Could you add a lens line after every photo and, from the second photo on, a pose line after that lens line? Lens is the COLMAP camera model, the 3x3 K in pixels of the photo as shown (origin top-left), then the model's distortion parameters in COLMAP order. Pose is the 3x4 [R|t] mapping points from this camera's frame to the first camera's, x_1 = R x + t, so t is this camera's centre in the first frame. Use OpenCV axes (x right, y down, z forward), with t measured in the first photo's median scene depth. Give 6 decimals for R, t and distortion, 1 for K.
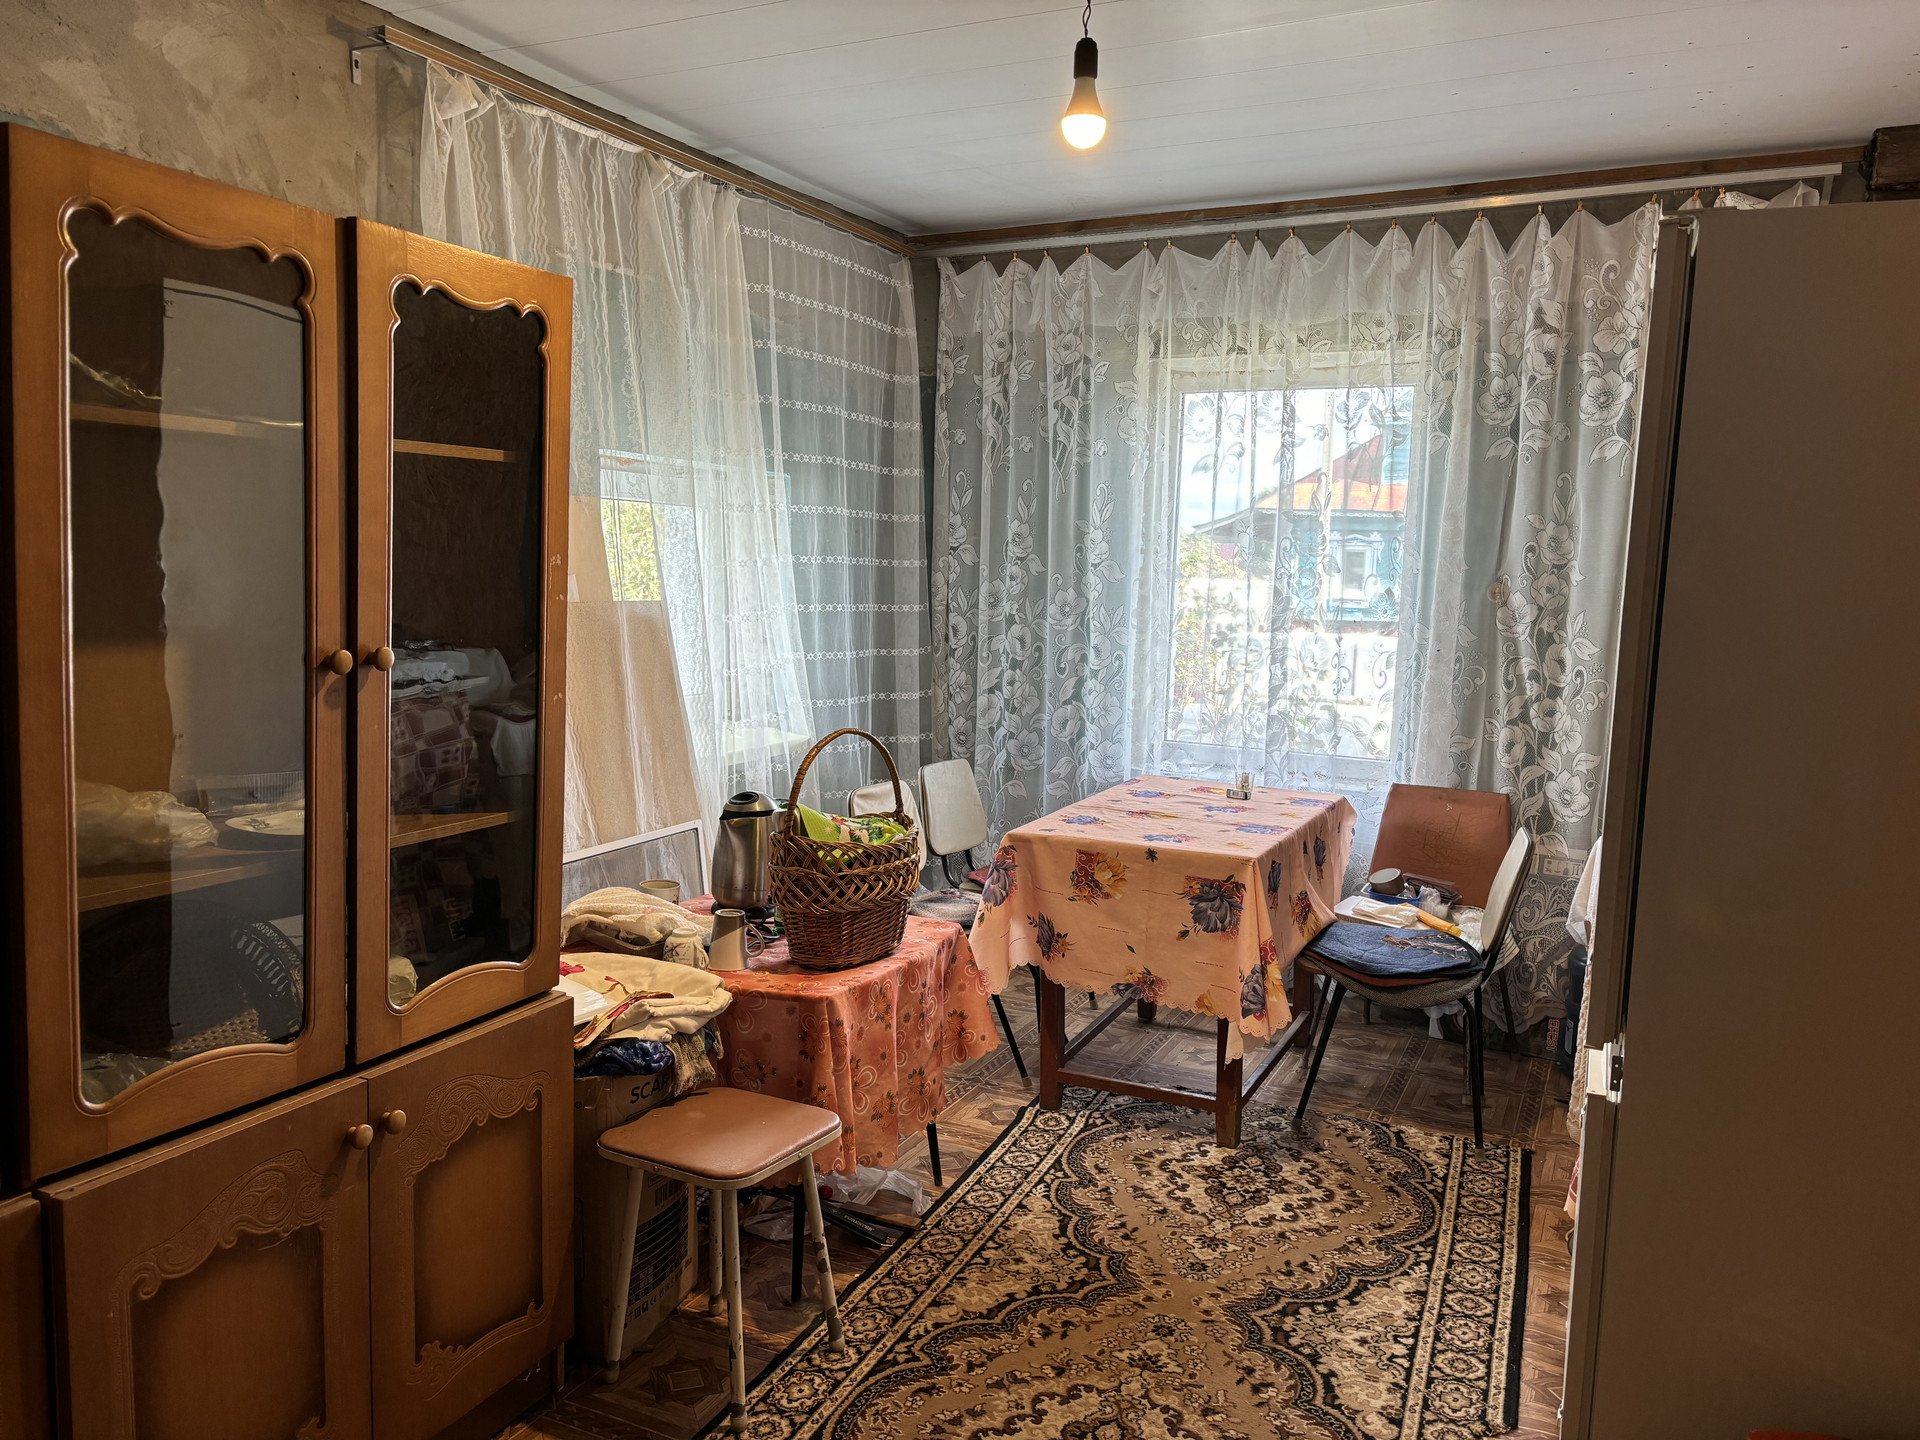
lens RADIAL K [[1487.4, 0, 960.0], [0, 1487.4, 720.0], [0, 0, 1]] dist [0.072817, -0.060448]
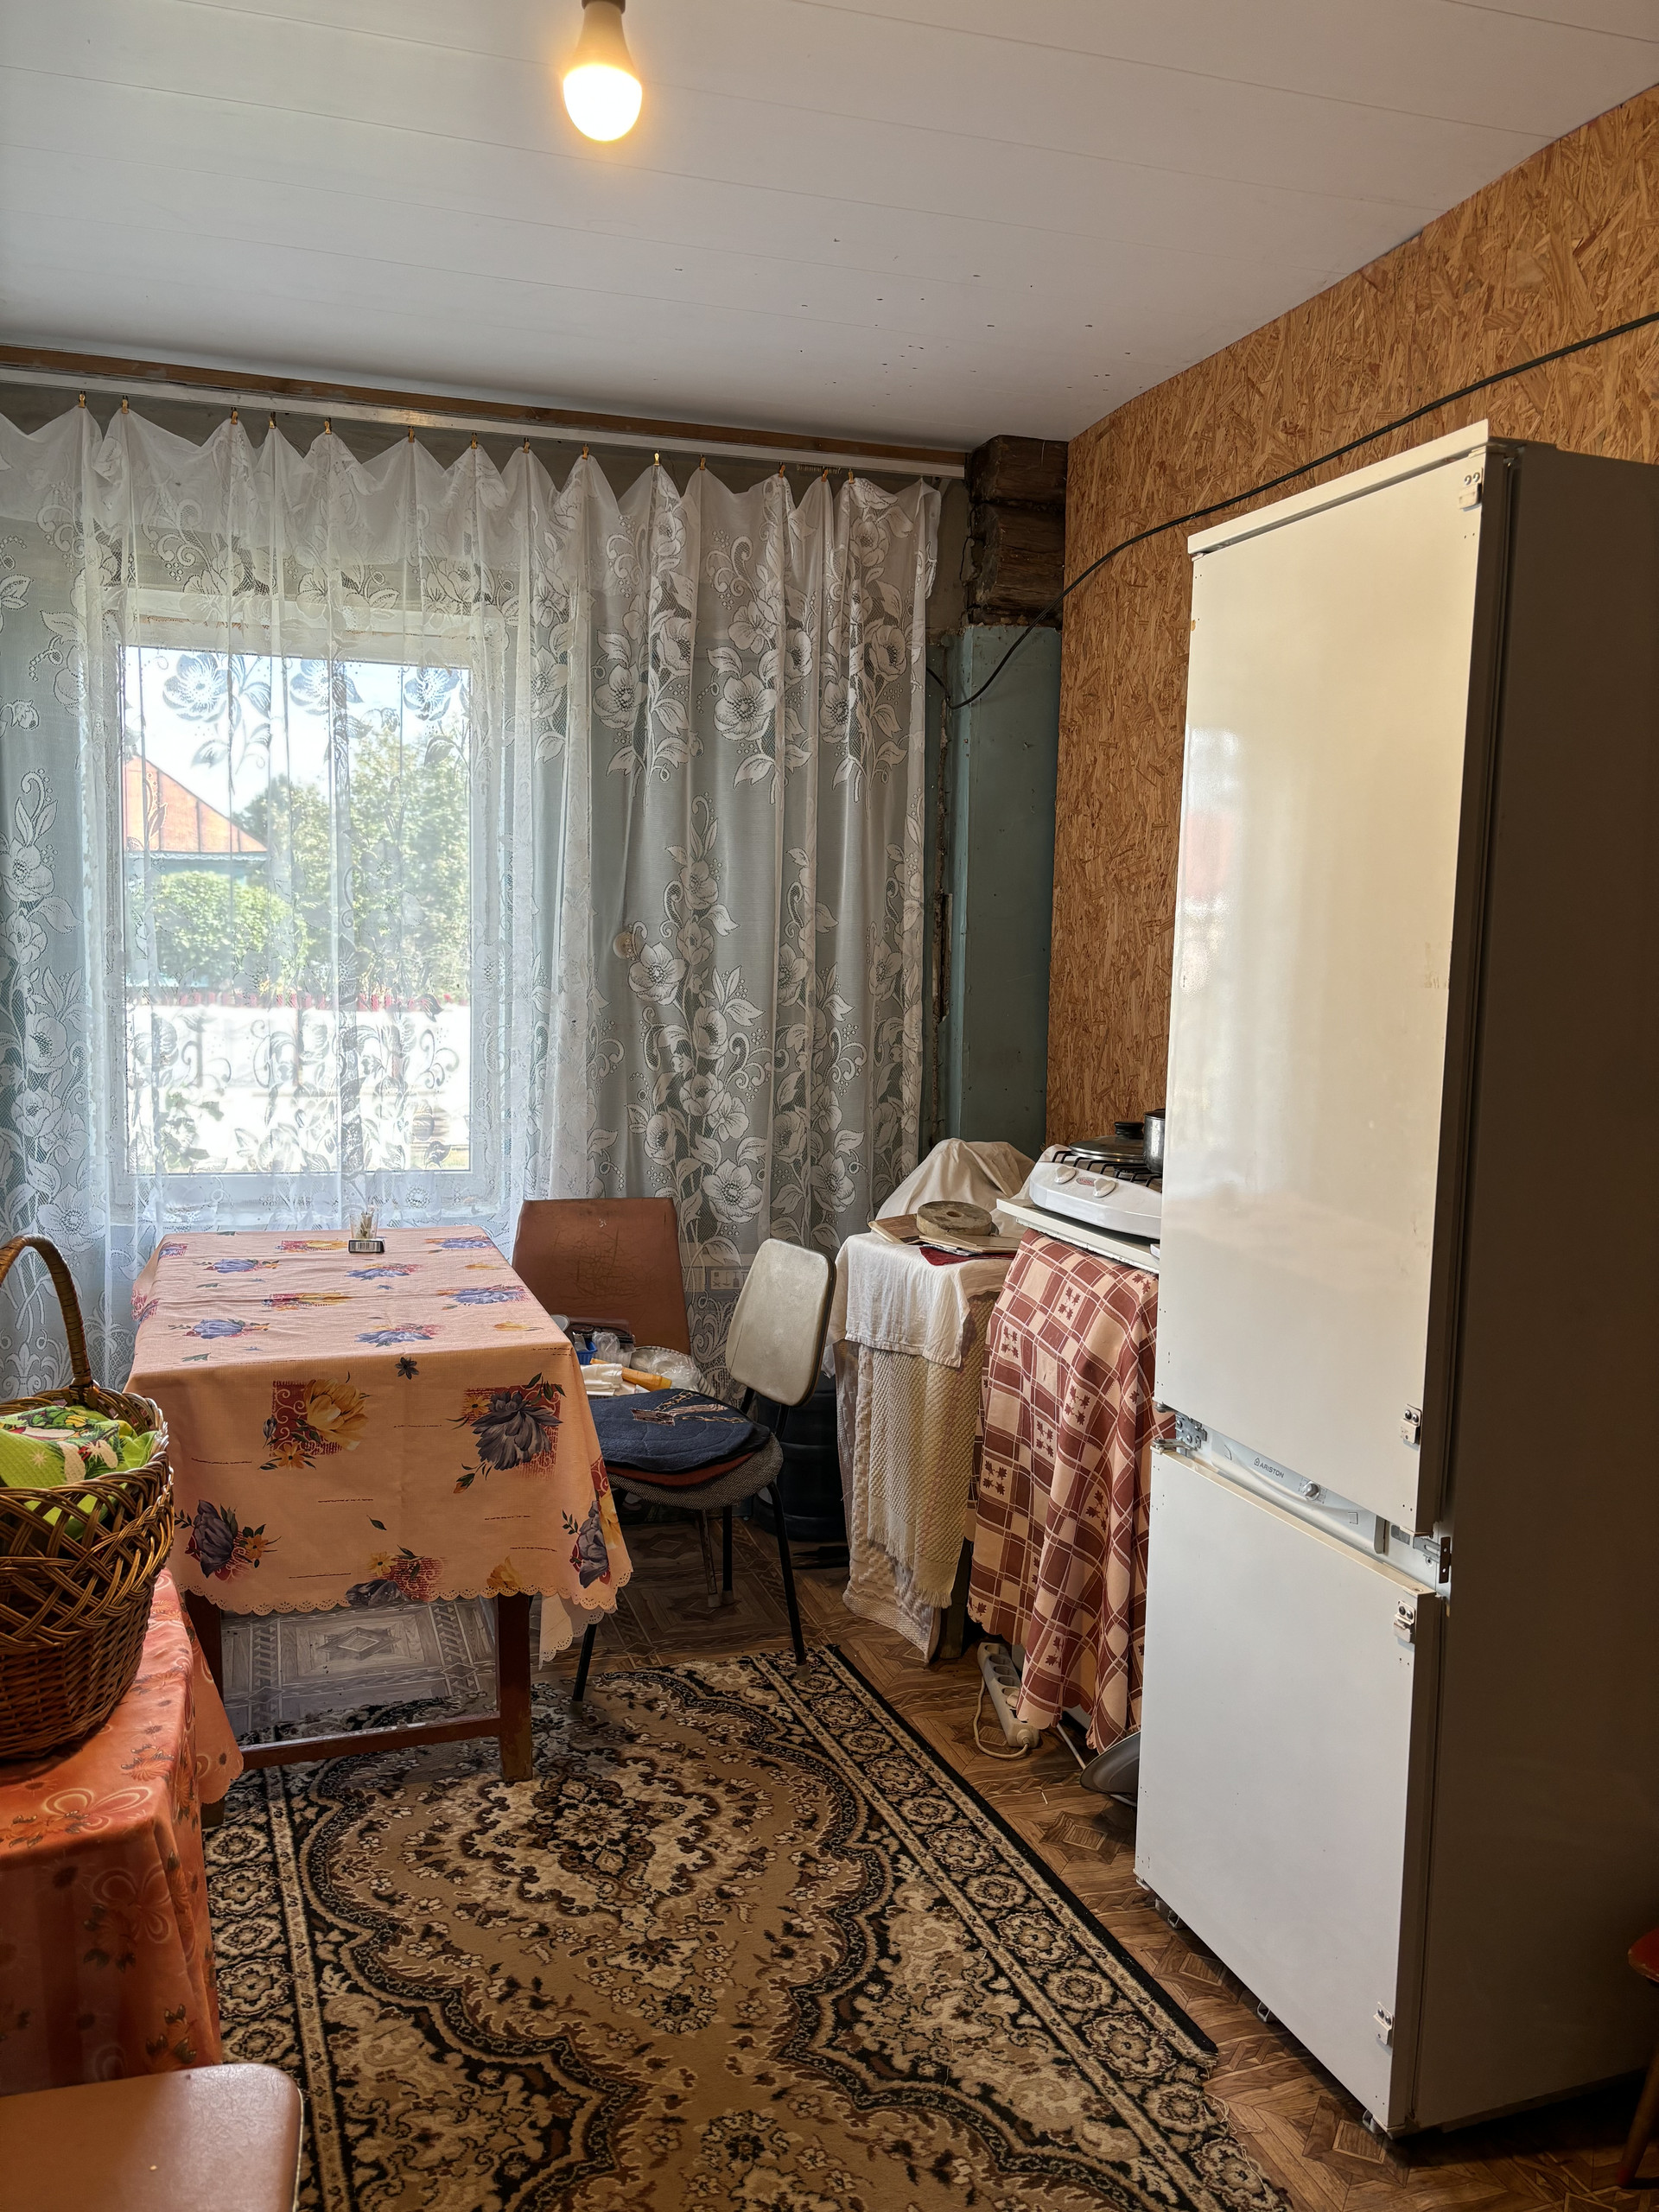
lens RADIAL K [[1673.5, 0, 829.5], [0, 1673.5, 1106.0], [0, 0, 1]] dist [0.063843, -0.079230]
pose [[0.717578, -0.080692, 0.691788, -0.210356], [0.076257, 0.996397, 0.037124, -0.029399], [-0.692291, 0.026114, 0.721146, 0.346230]]
